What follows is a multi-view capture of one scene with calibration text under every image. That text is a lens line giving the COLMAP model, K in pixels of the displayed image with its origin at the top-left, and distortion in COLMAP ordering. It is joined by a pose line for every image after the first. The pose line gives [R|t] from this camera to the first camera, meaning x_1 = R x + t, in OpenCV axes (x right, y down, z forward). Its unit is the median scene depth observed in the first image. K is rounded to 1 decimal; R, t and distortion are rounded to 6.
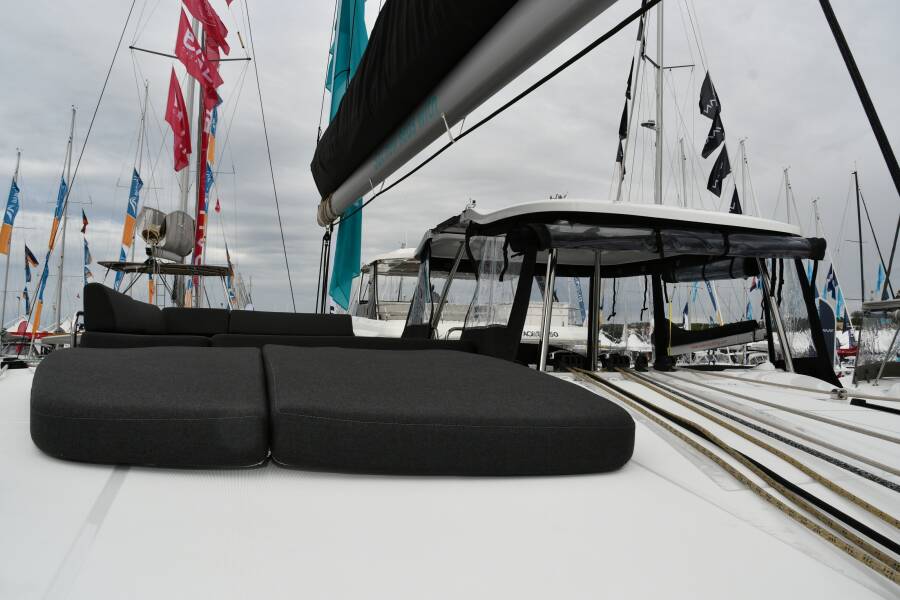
lens RADIAL K [[694.7, 0, 450.0], [0, 694.7, 300.0], [0, 0, 1]] dist [-0.167789, 0.118994]
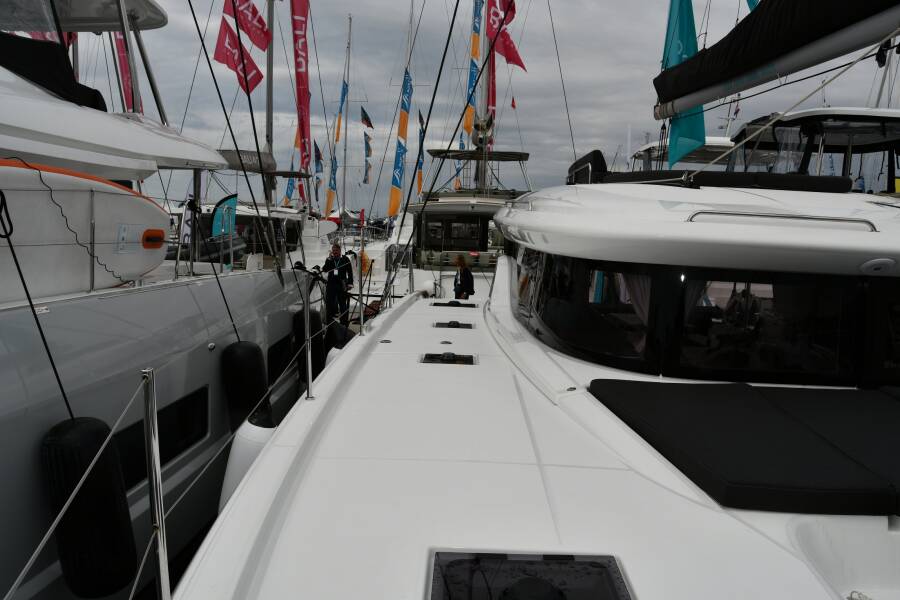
lens RADIAL K [[694.7, 0, 450.0], [0, 694.7, 300.0], [0, 0, 1]] dist [-0.167789, 0.118994]
pose [[0.944930, 0.048191, -0.323705, -0.188057], [0.002557, 0.987982, 0.154549, 0.084003], [0.327262, -0.146866, 0.933451, -0.992318]]
